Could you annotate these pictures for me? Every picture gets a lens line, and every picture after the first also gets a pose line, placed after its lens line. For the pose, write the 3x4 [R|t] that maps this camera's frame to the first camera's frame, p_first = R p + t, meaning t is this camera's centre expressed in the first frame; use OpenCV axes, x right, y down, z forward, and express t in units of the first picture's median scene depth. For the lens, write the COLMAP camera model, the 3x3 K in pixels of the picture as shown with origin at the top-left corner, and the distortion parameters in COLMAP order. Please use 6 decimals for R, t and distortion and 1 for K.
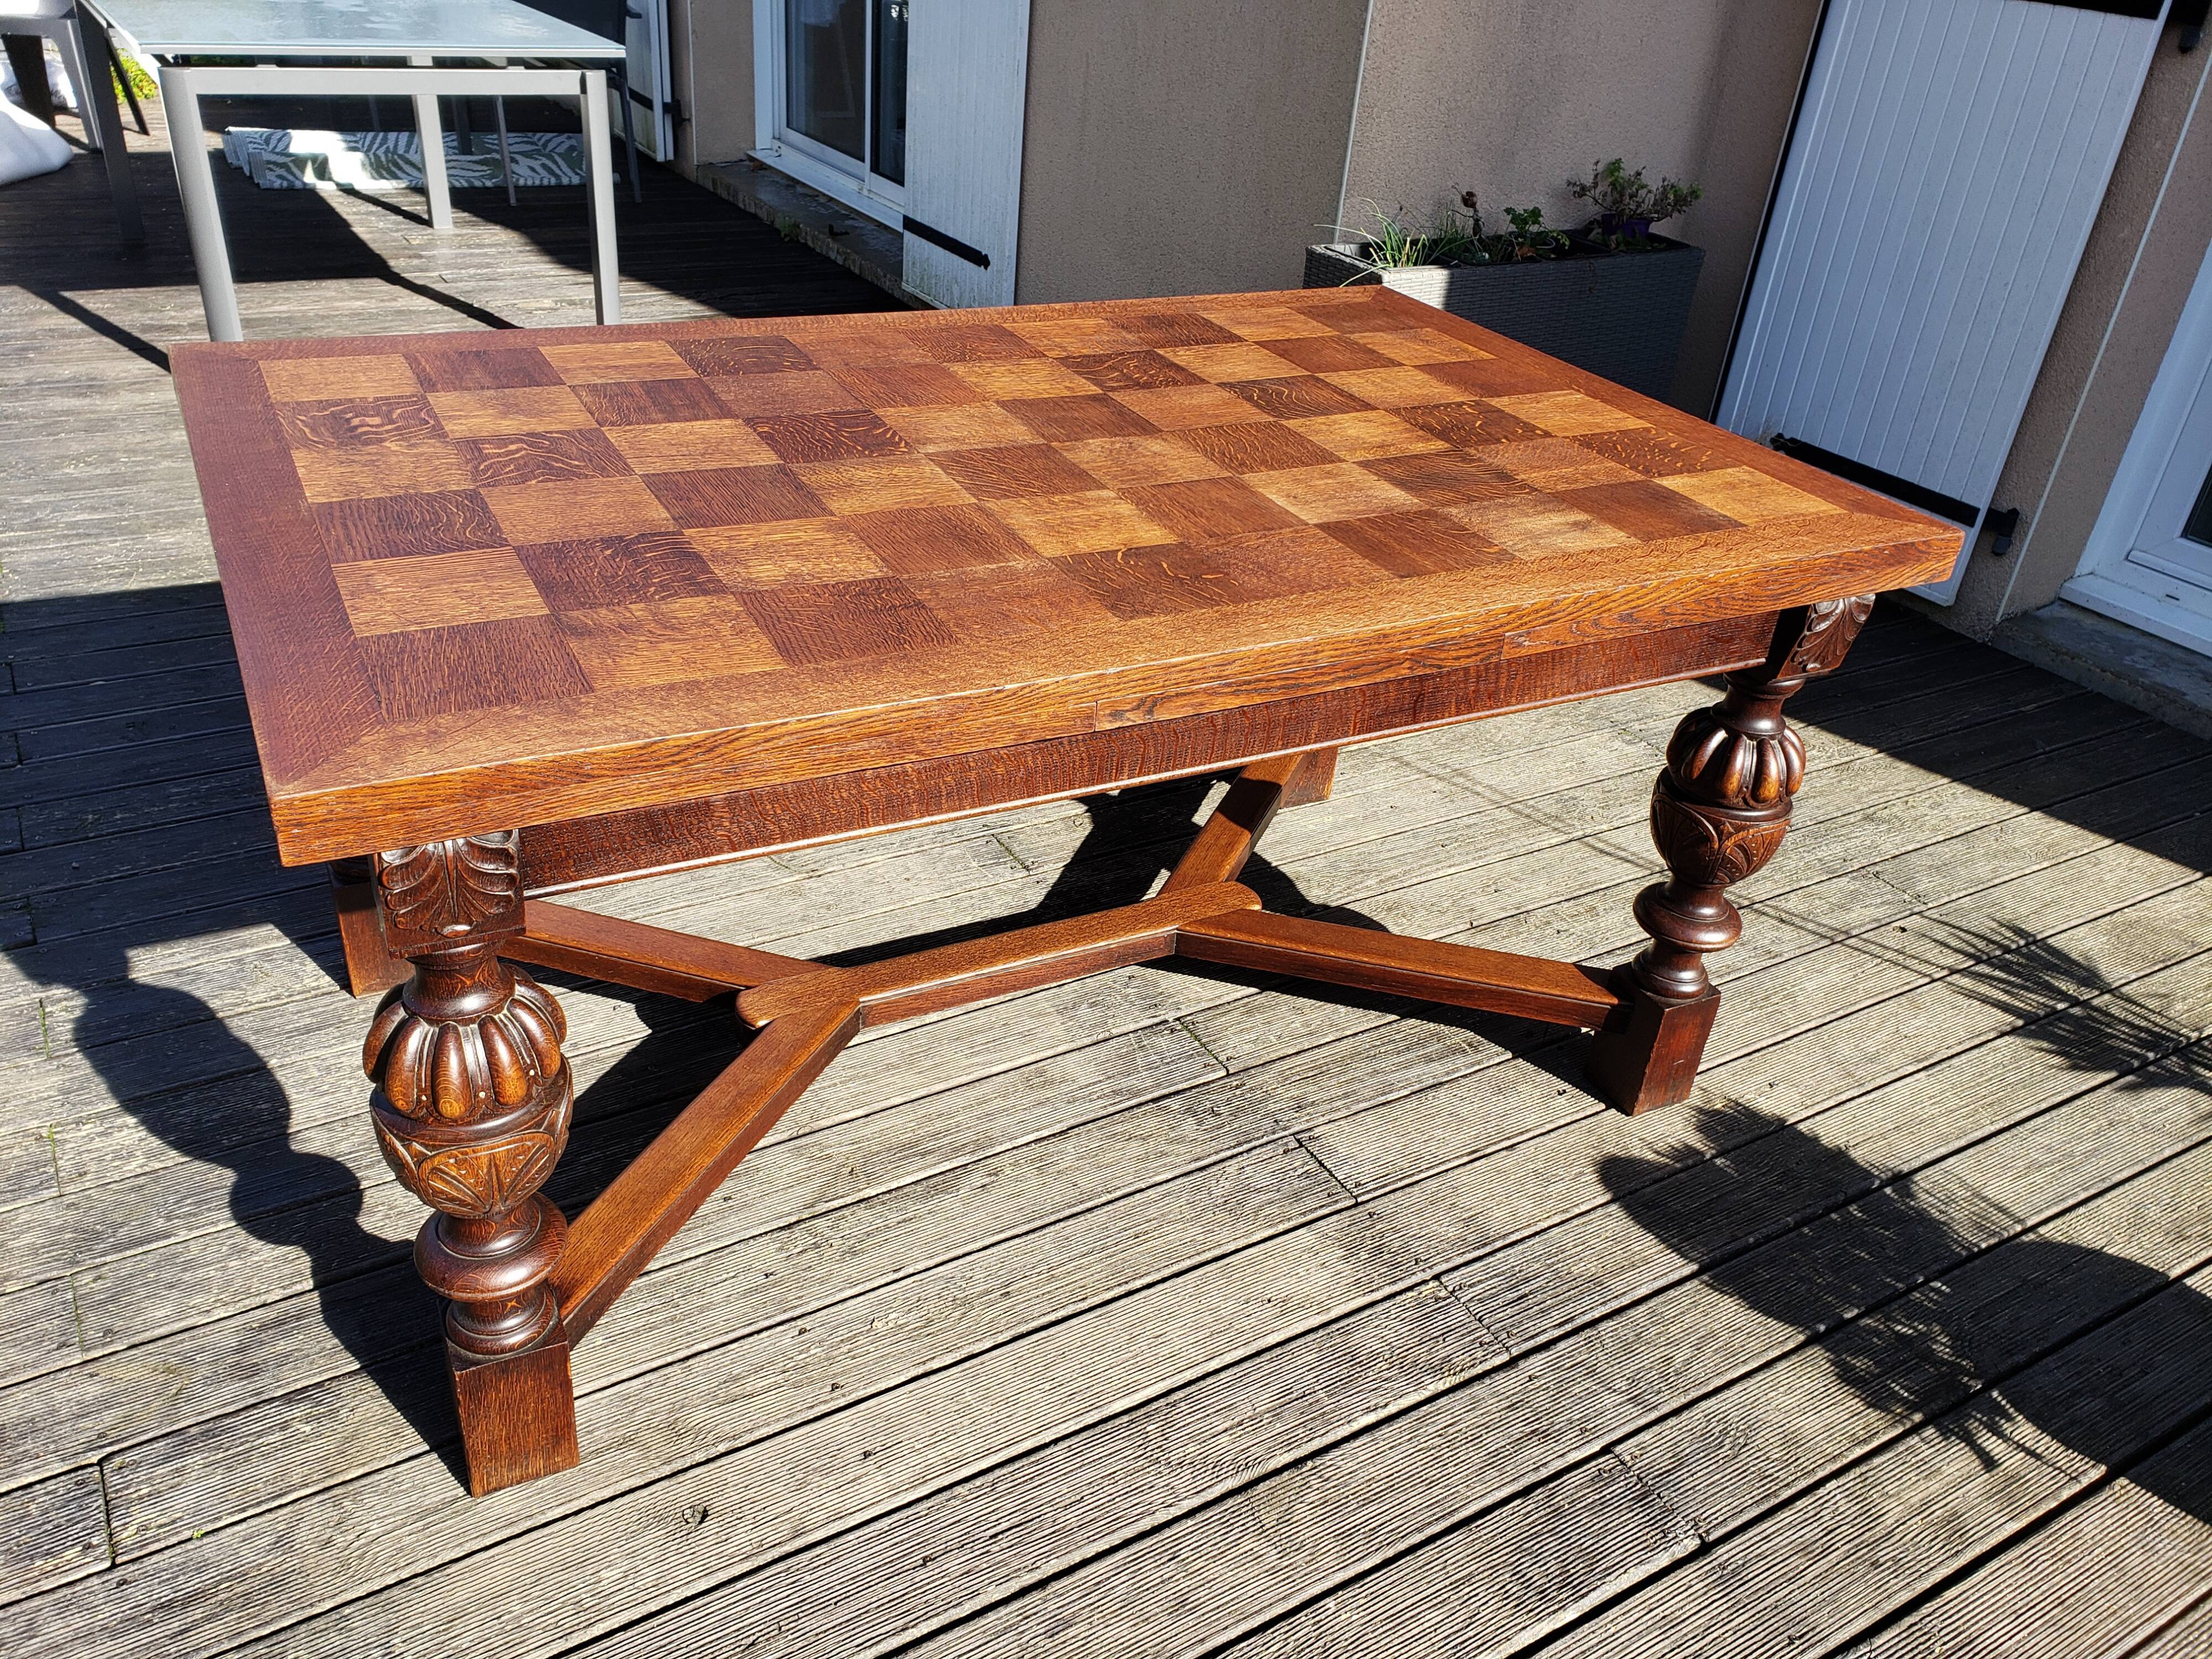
lens RADIAL K [[1751.2, 0, 1093.0], [0, 1751.2, 848.1], [0, 0, 1]] dist [0.012772, 0.004648]
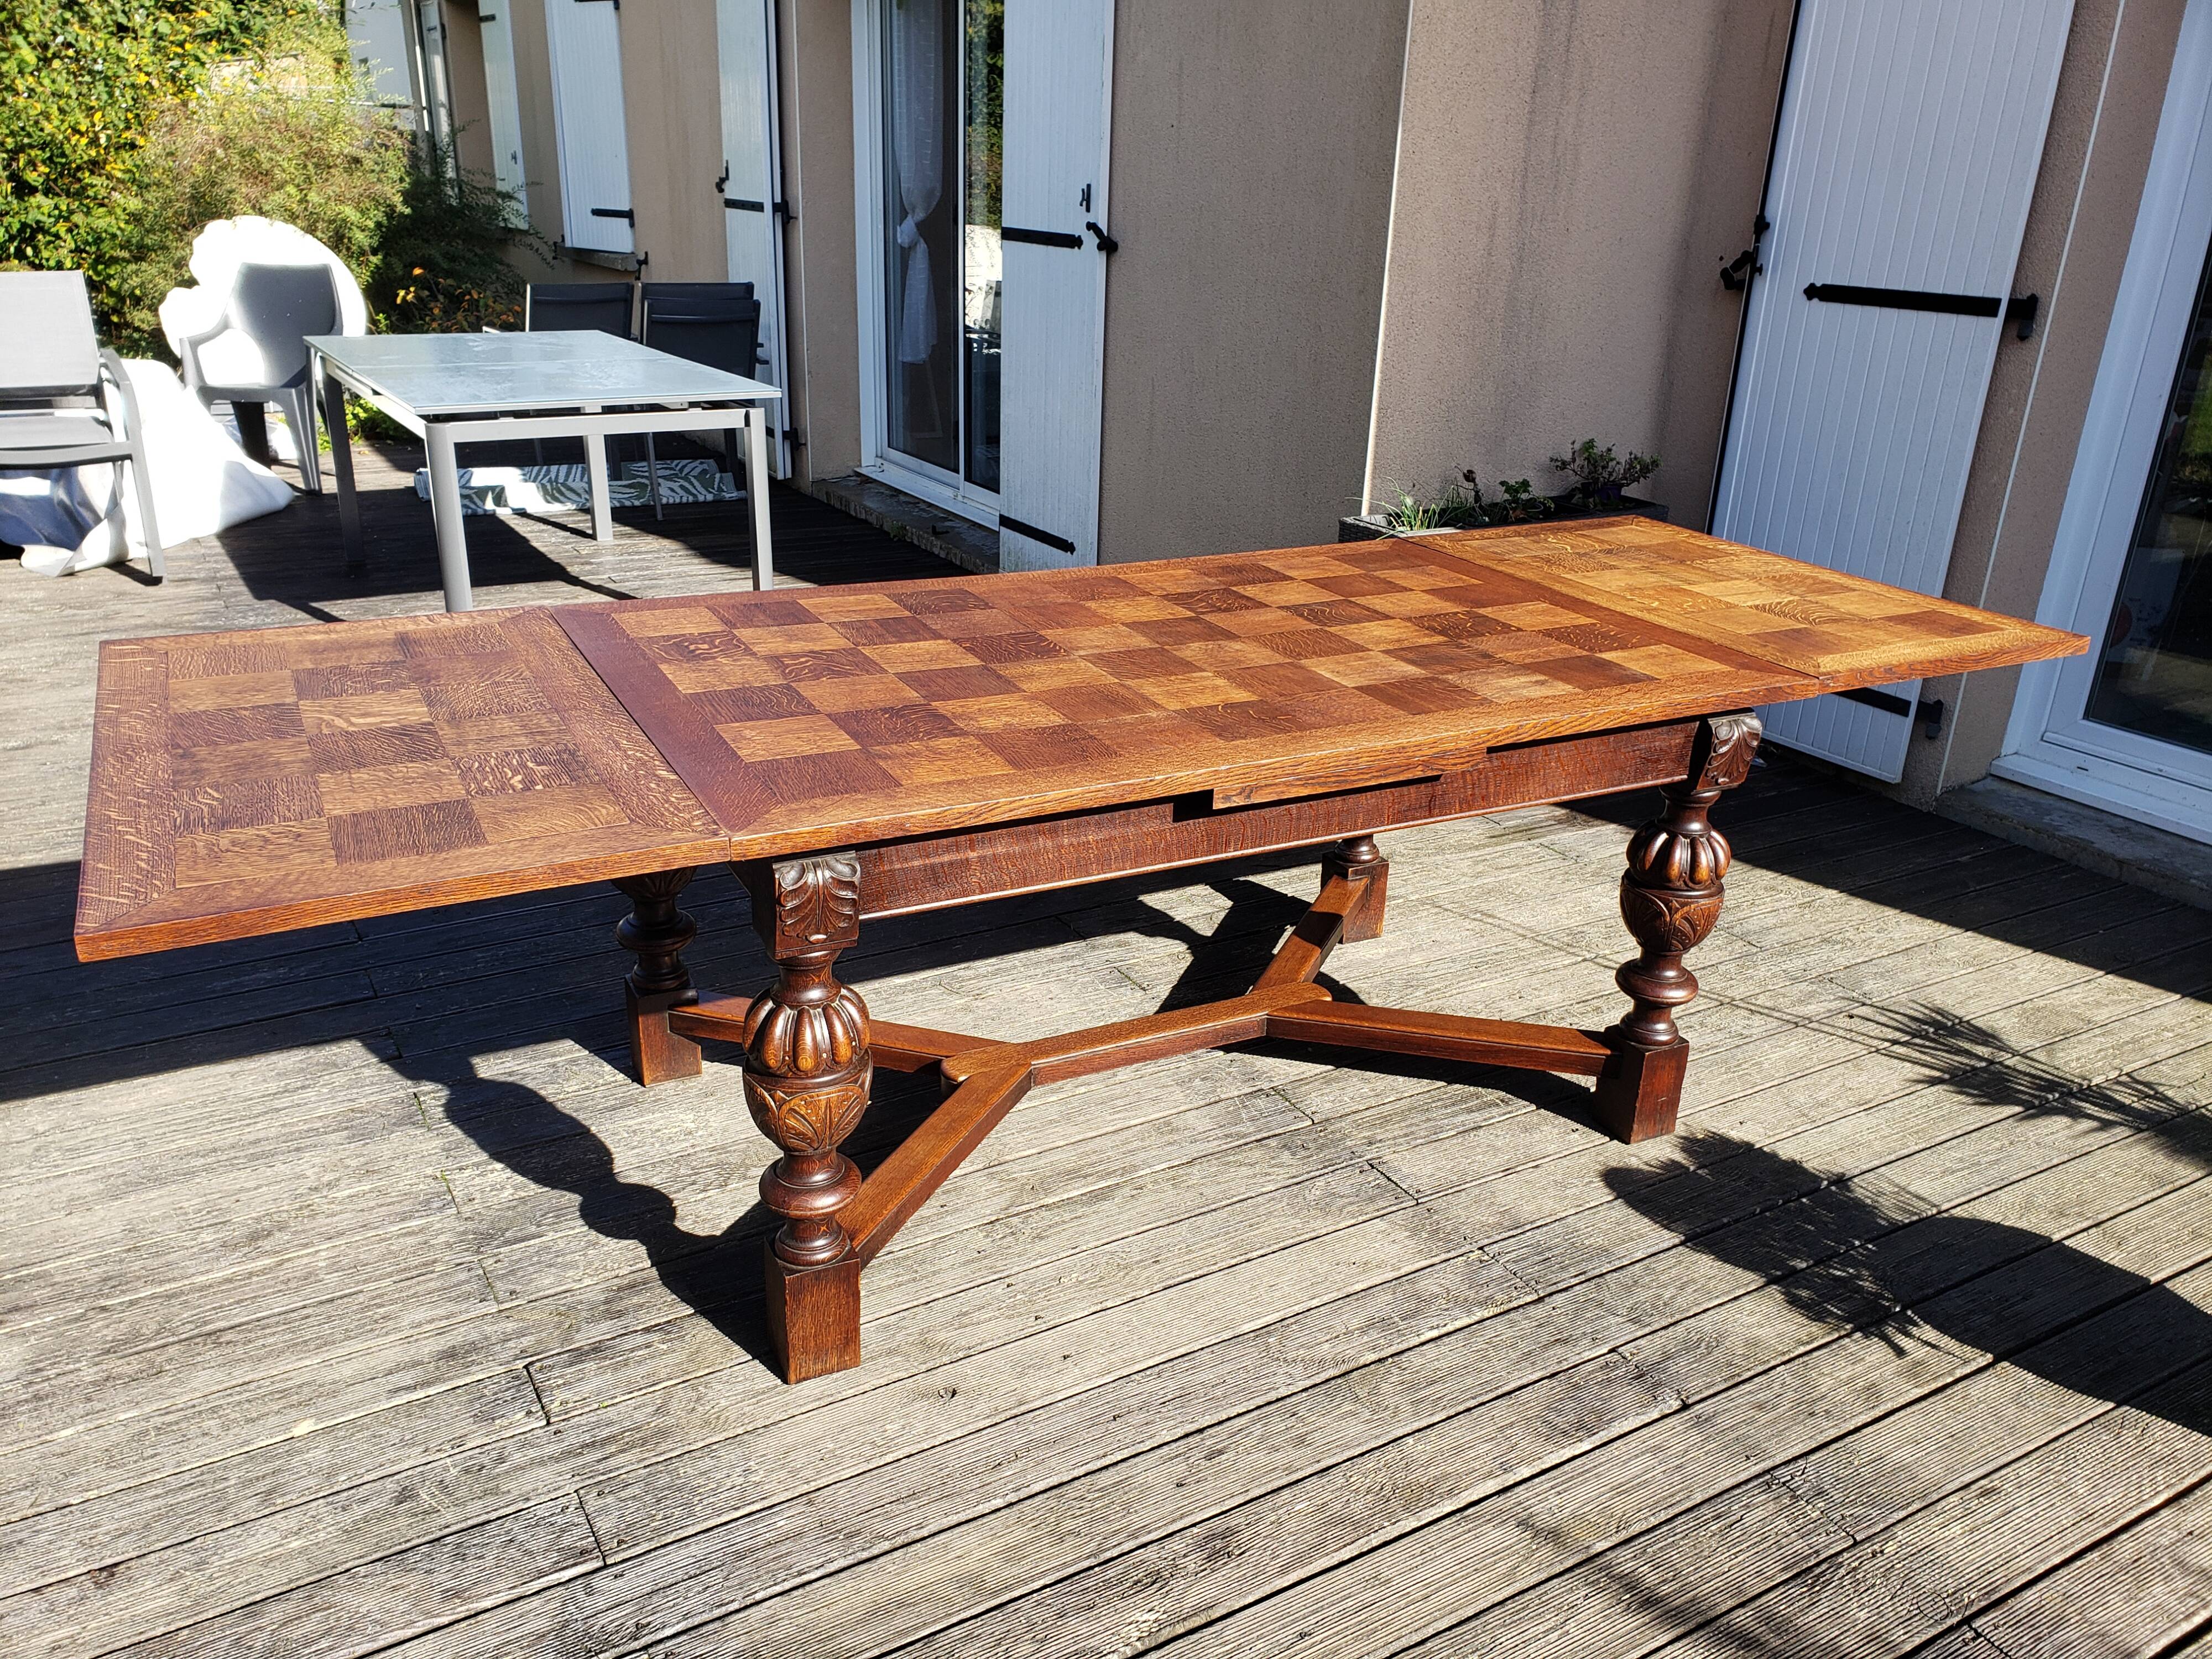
lens RADIAL K [[1755.0, 0, 1103.7], [0, 1755.0, 849.7], [0, 0, 1]] dist [0.097524, -0.216832]
pose [[0.998956, -0.038573, -0.024468, -0.043771], [0.034199, 0.986655, -0.159193, 0.153367], [0.030282, 0.158190, 0.986944, -0.375769]]
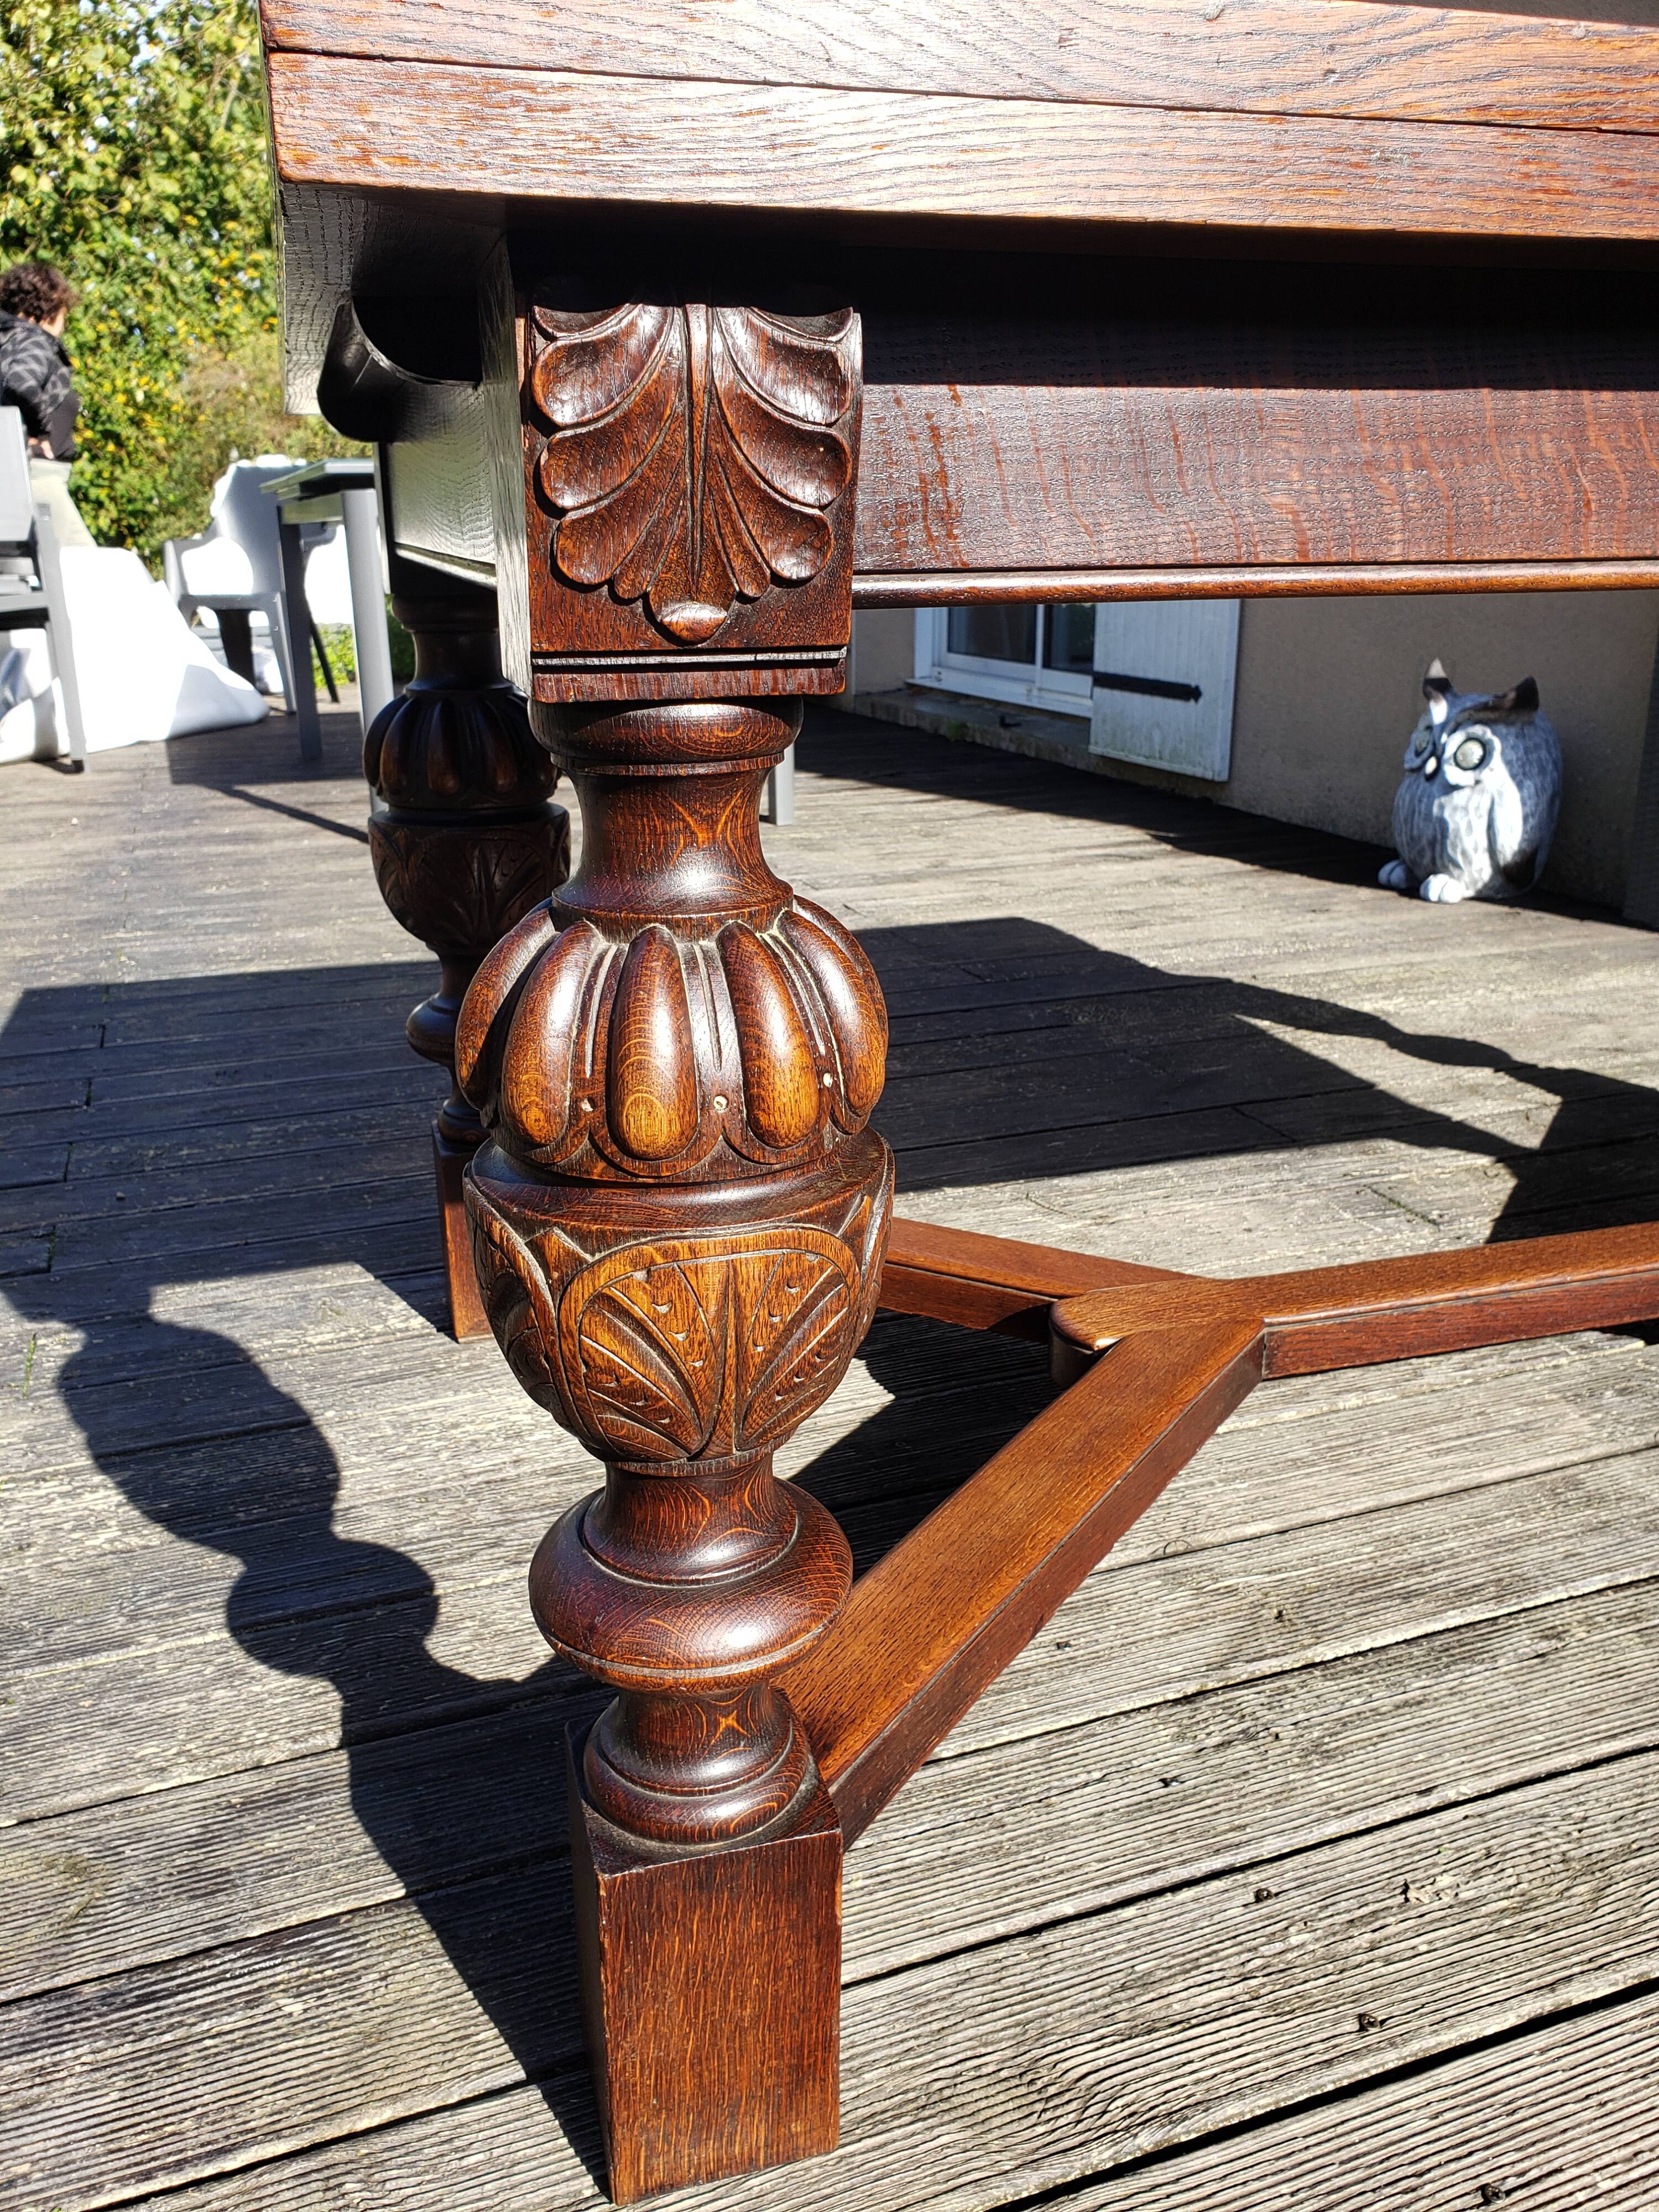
lens RADIAL K [[1751.2, 0, 814.1], [0, 1751.2, 1093.6], [0, 0, 1]] dist [0.012772, 0.004648]
pose [[0.977776, -0.020698, -0.208626, -0.170799], [-0.028951, 0.972251, -0.232142, 0.166002], [0.207642, 0.233023, 0.950045, 0.435285]]
